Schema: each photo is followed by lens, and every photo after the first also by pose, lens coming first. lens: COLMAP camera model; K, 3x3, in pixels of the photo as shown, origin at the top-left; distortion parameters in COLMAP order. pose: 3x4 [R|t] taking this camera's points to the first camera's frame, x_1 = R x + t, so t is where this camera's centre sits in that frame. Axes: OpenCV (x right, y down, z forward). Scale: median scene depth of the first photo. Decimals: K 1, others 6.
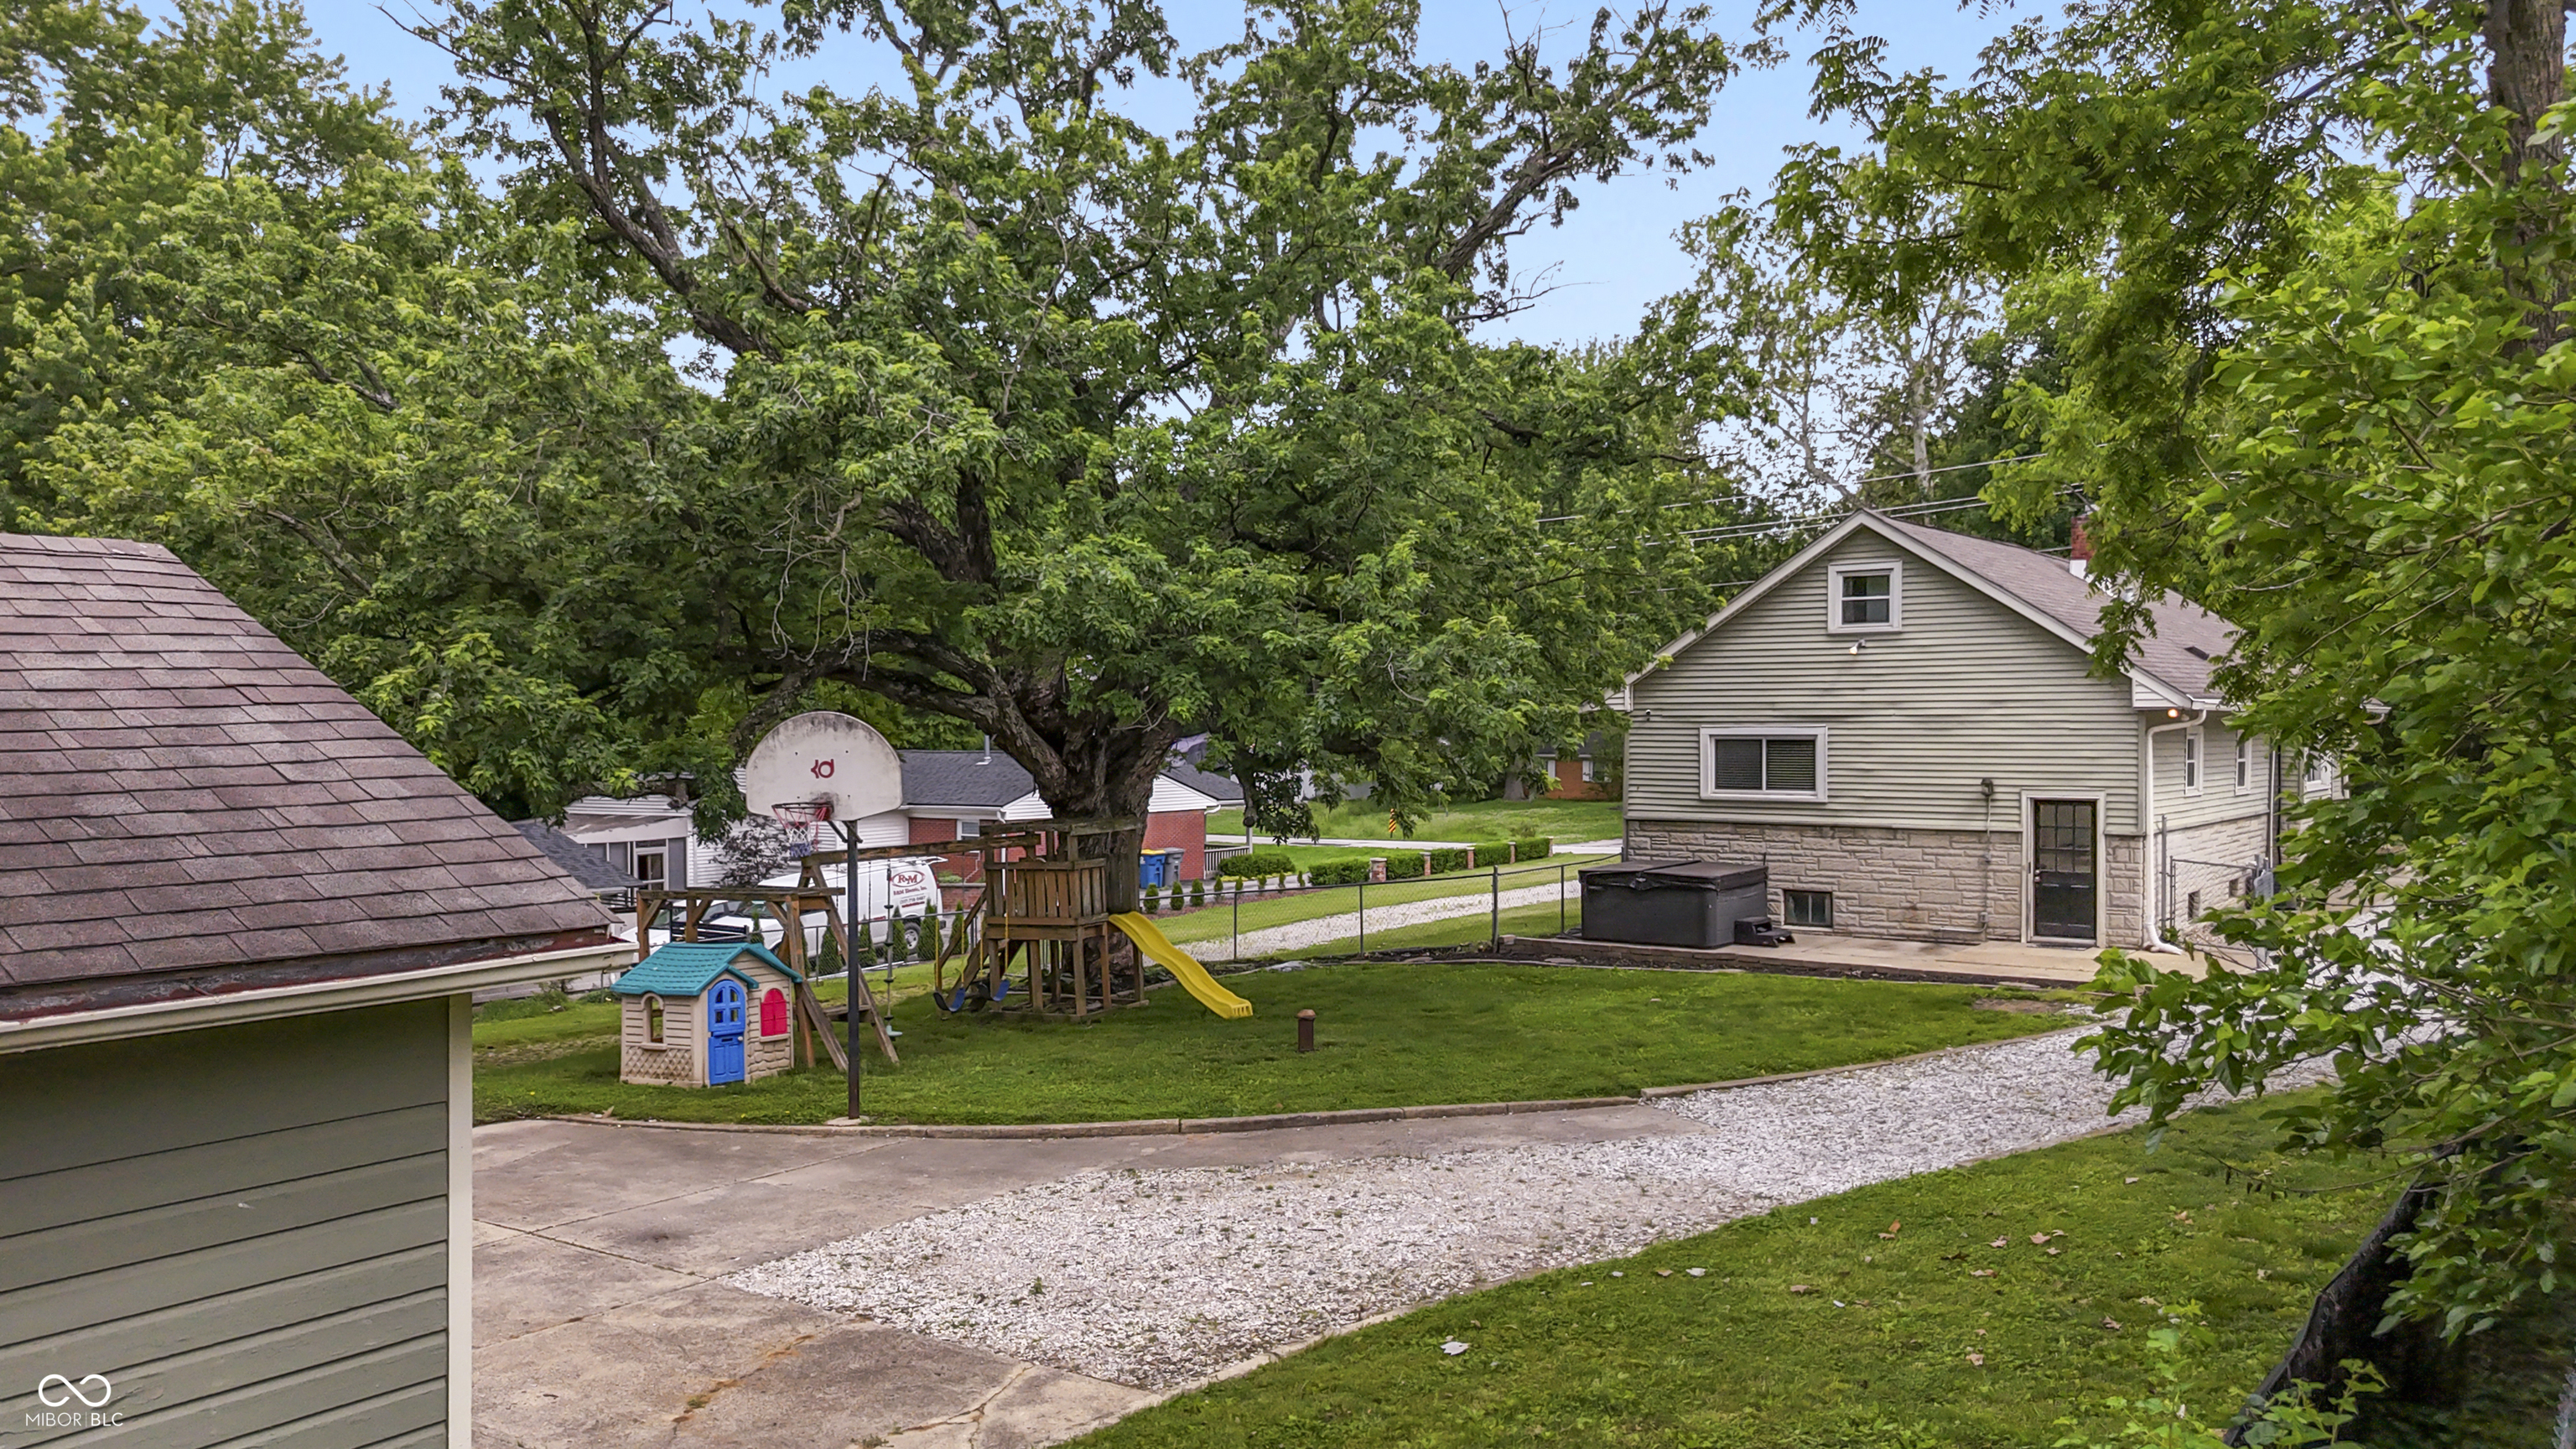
lens RADIAL K [[1921.2, 0, 1293.7], [0, 1921.2, 747.8], [0, 0, 1]] dist [0.072669, -0.071302]
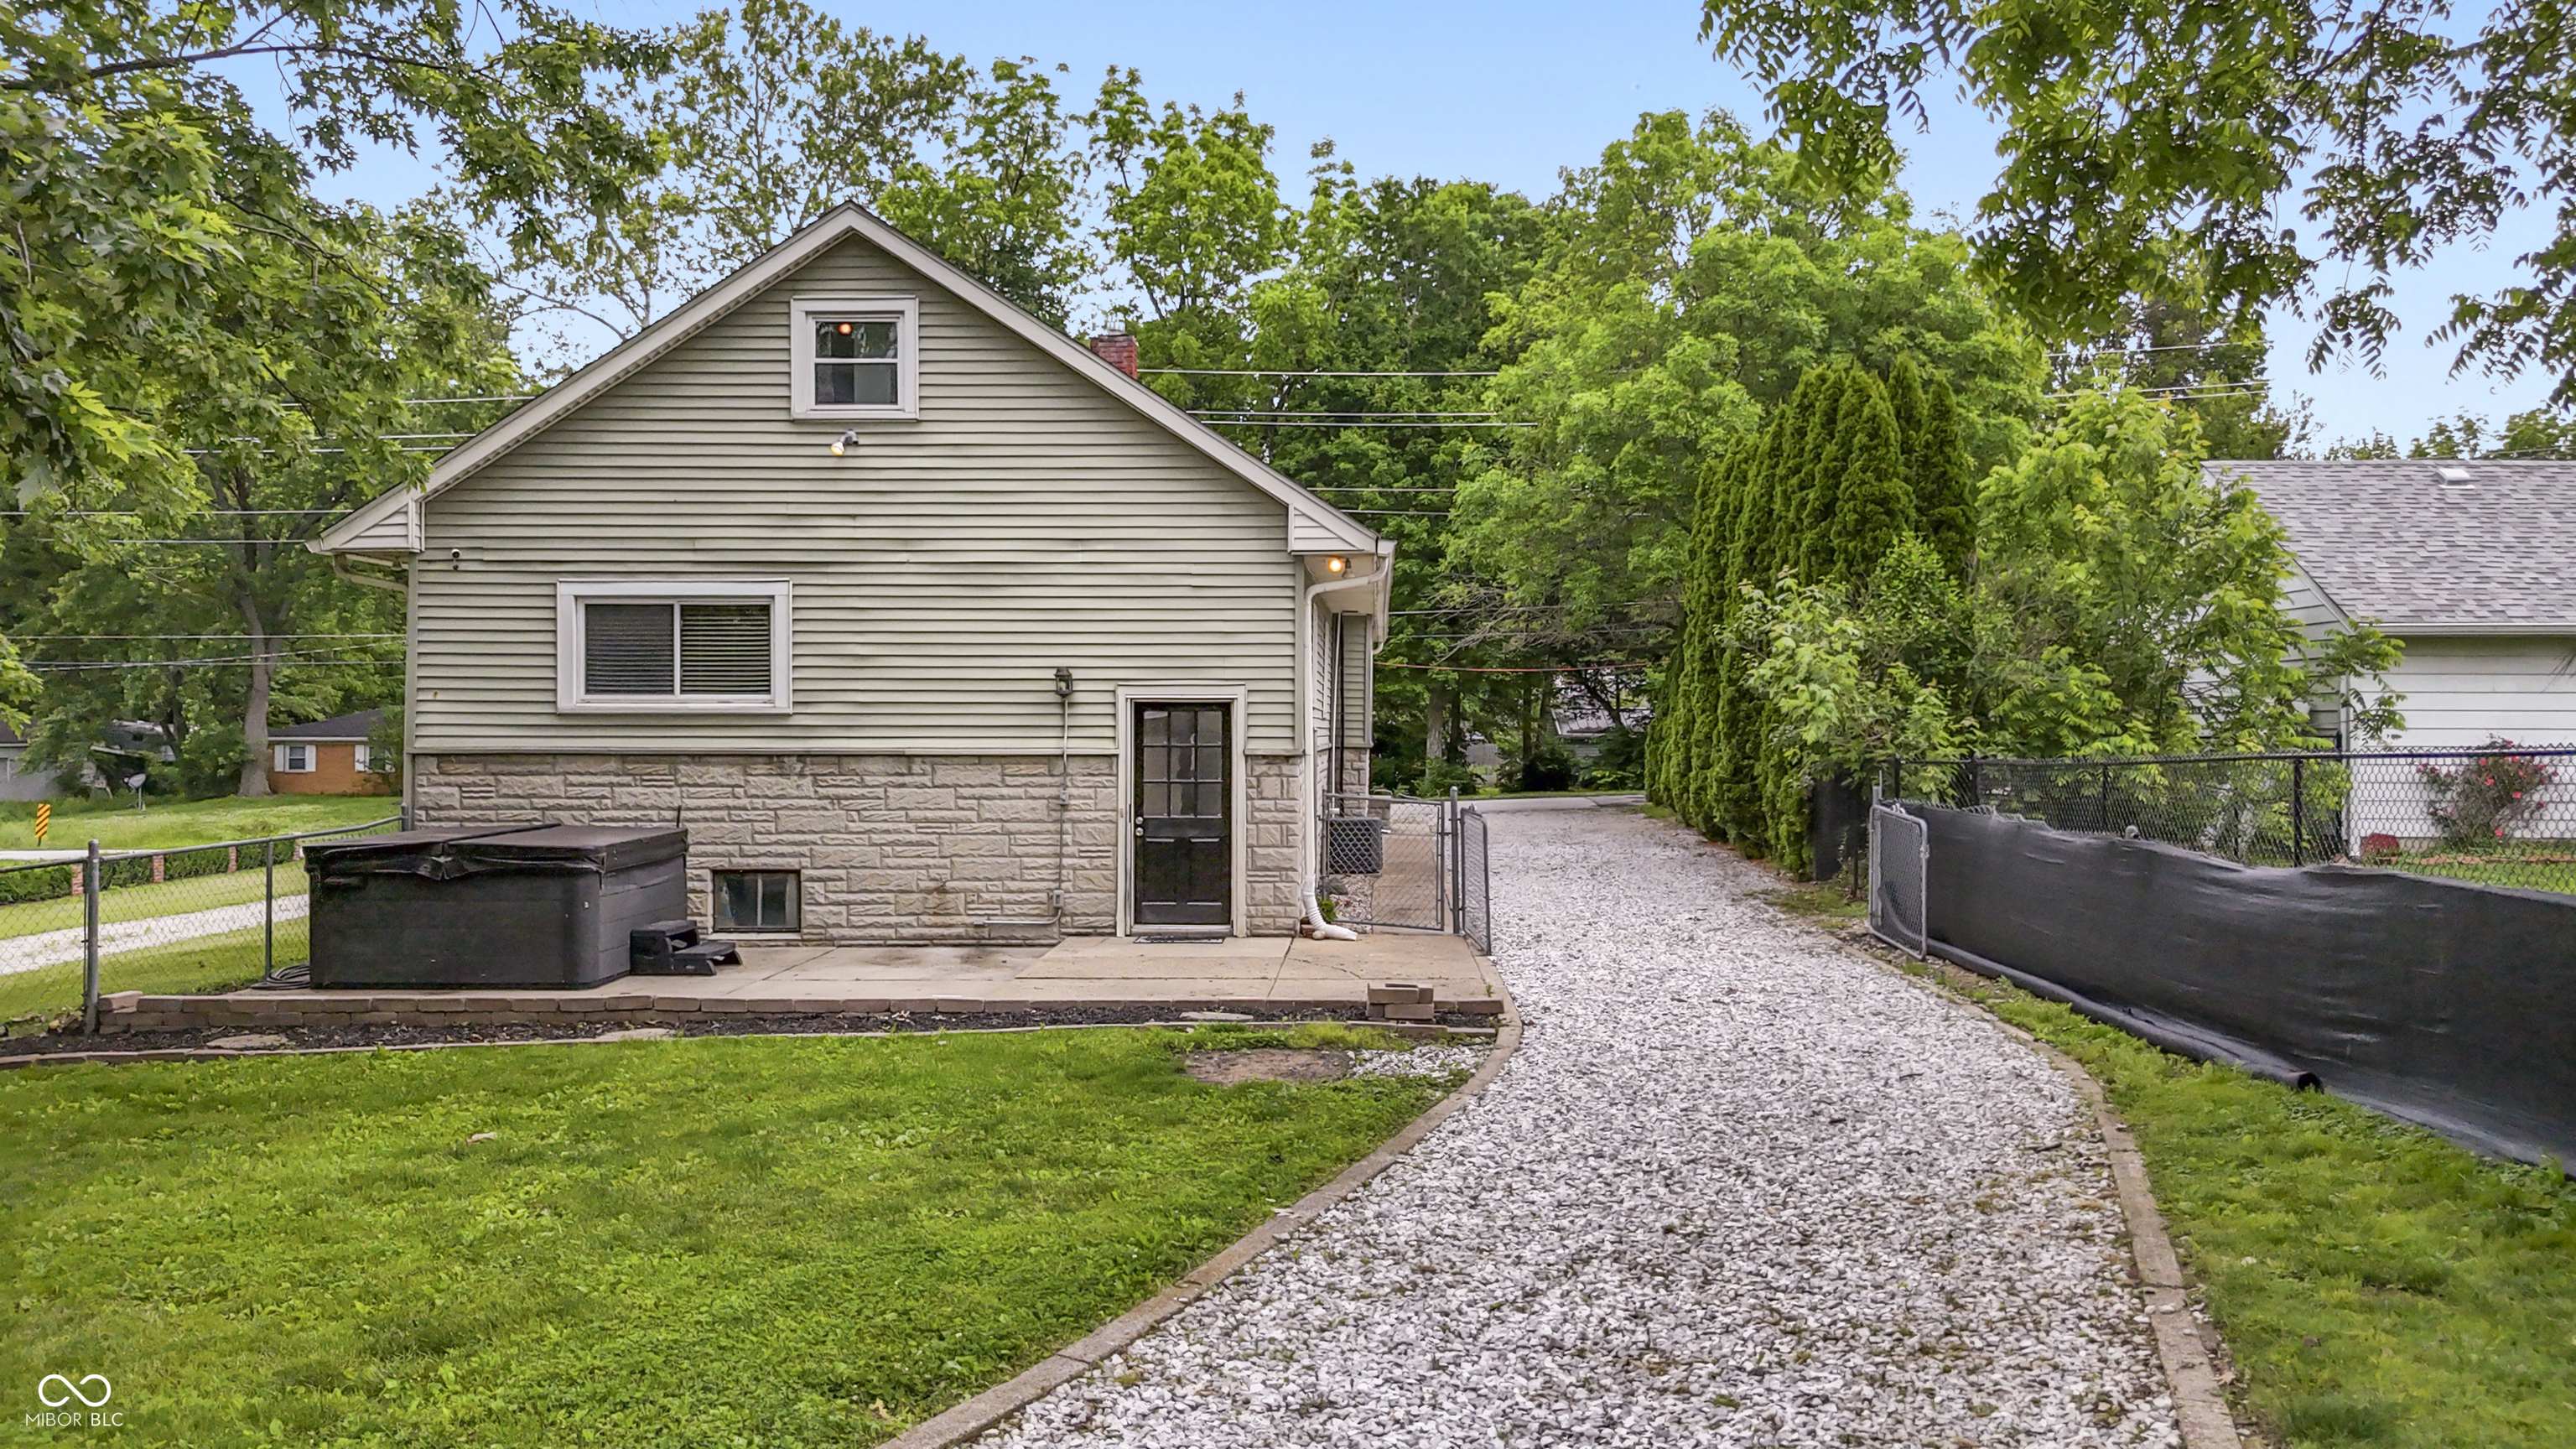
lens RADIAL K [[1921.2, 0, 1318.0], [0, 1921.2, 757.3], [0, 0, 1]] dist [0.072669, -0.071302]
pose [[0.824248, -0.005753, 0.566200, 0.081062], [0.005209, 0.999983, 0.002579, 0.040772], [-0.566205, 0.000824, 0.824264, 0.443824]]
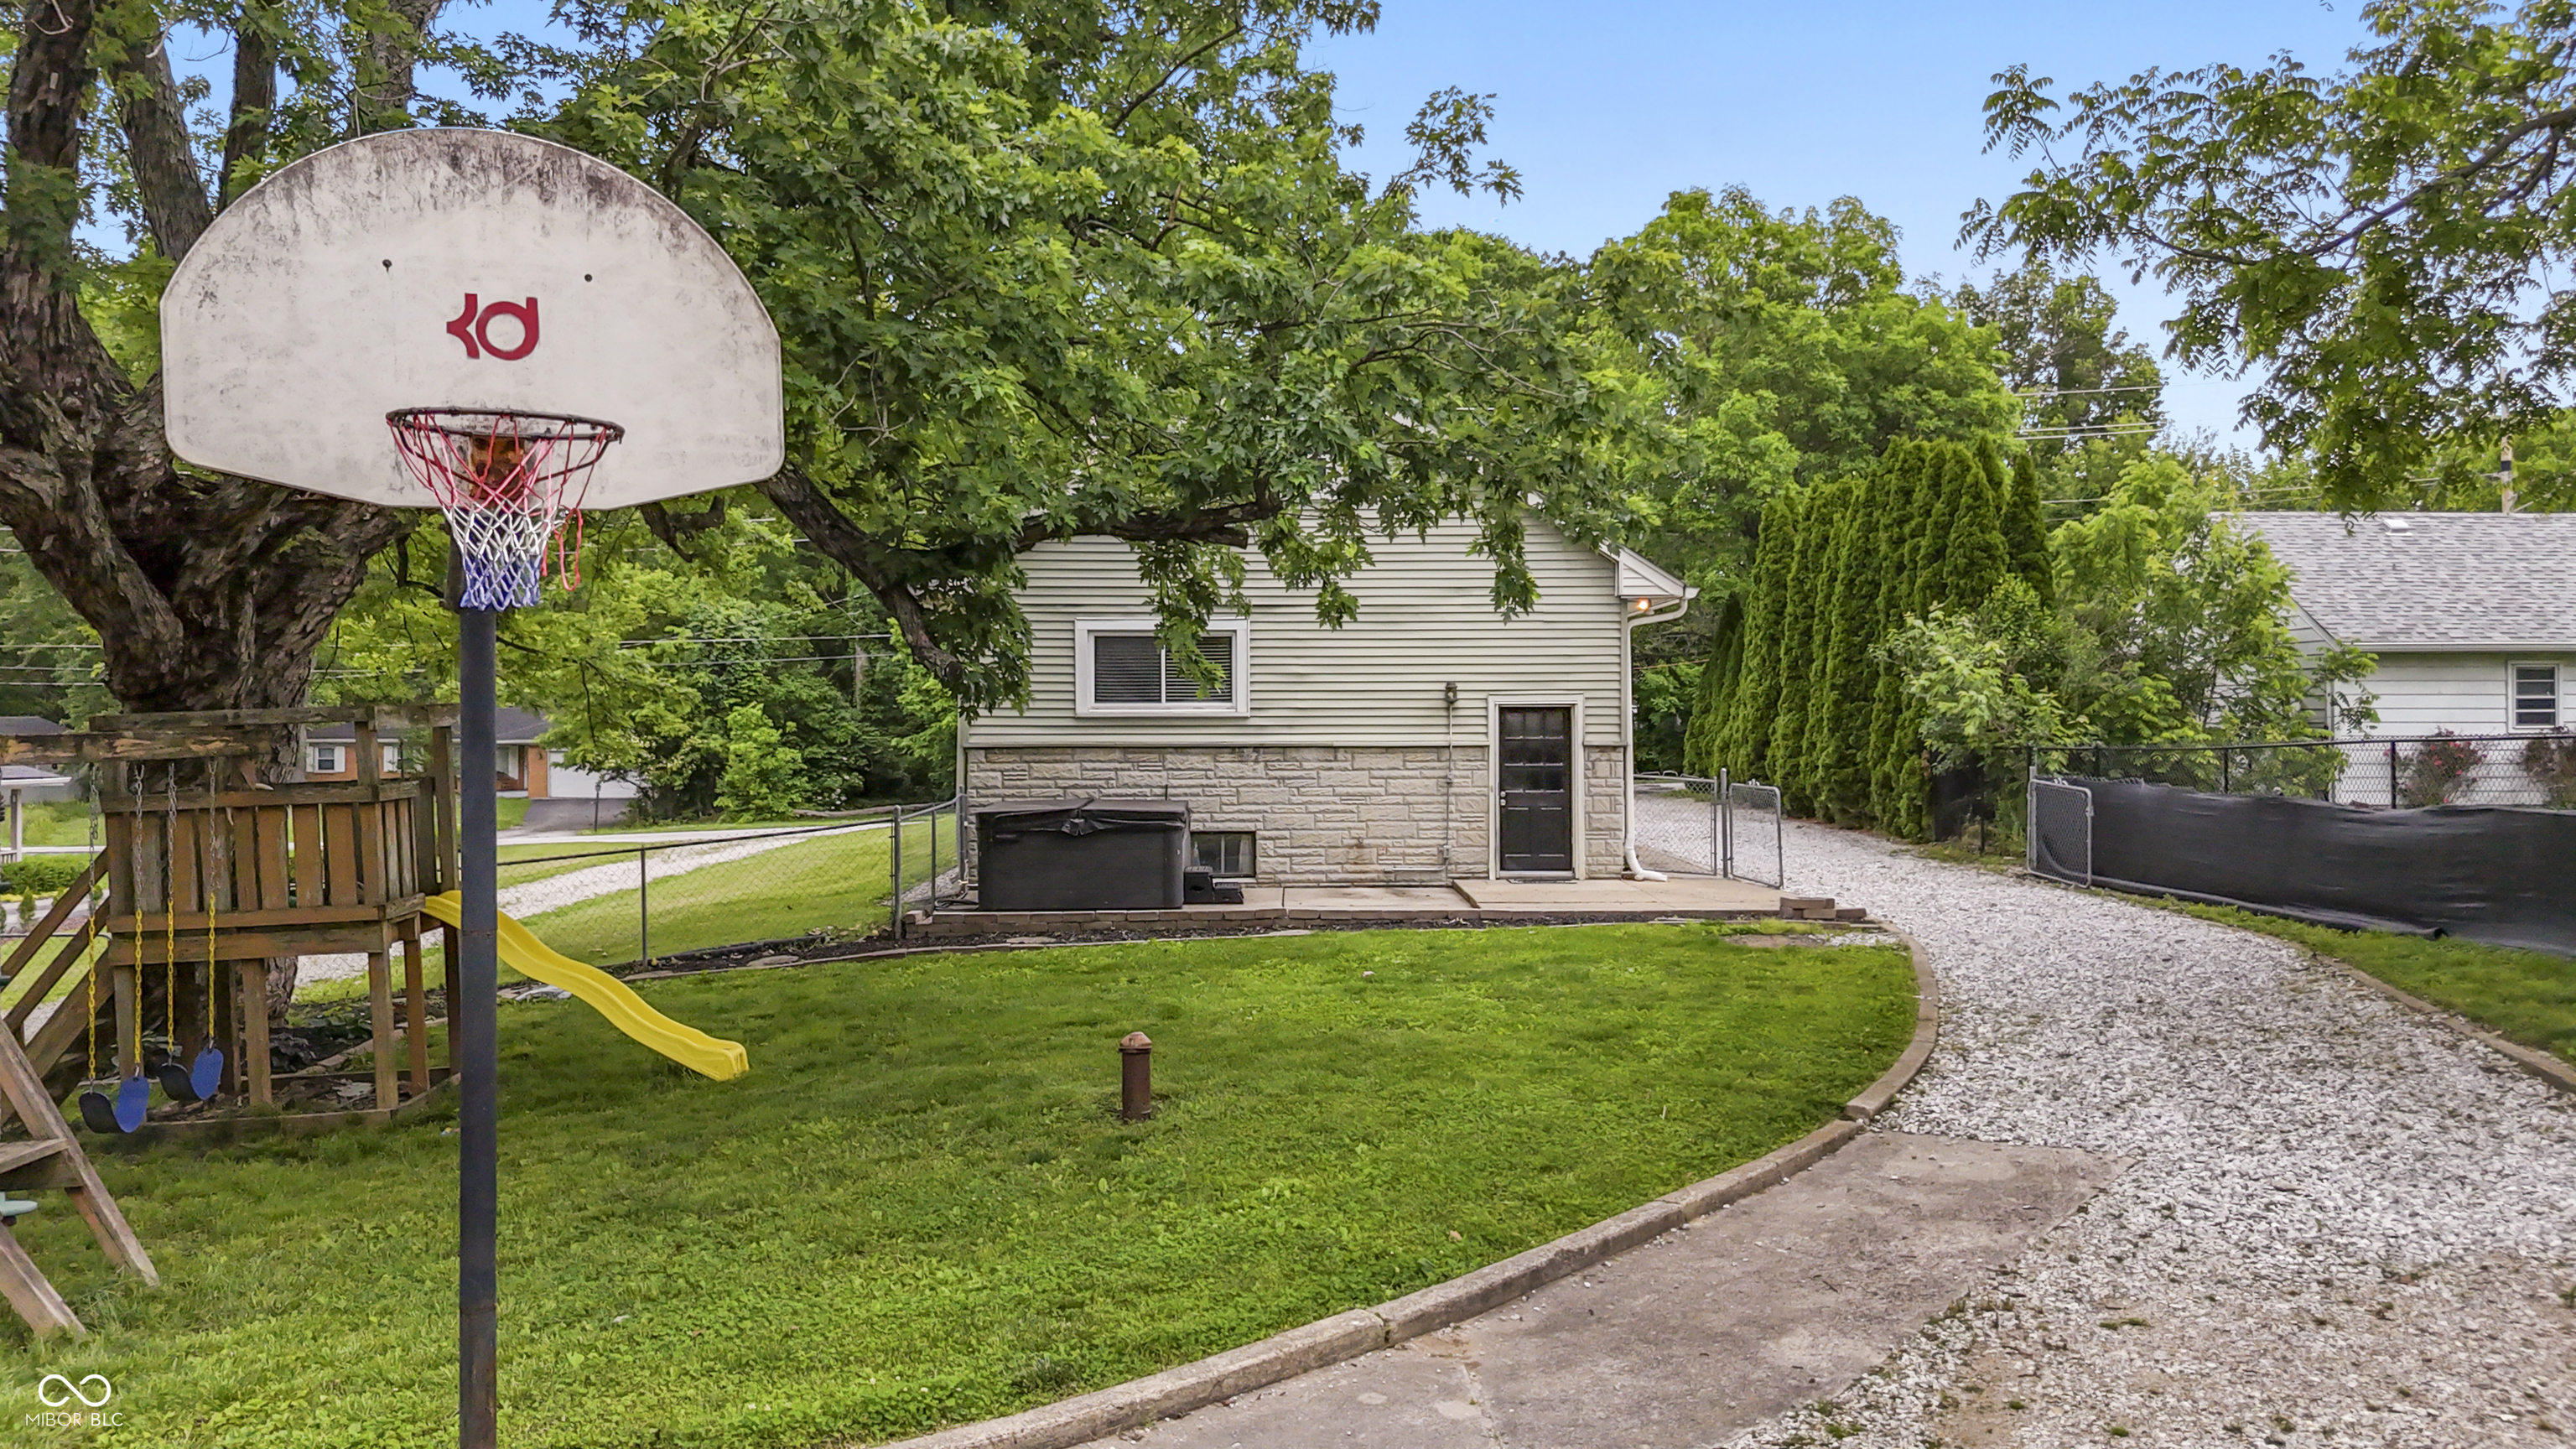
lens RADIAL K [[1921.2, 0, 1304.2], [0, 1921.2, 745.2], [0, 0, 1]] dist [0.072669, -0.071302]
pose [[0.787669, -0.006411, 0.616065, -0.182962], [0.010327, 0.999943, -0.002798, 0.042453], [-0.616012, 0.008566, 0.787690, 0.383567]]
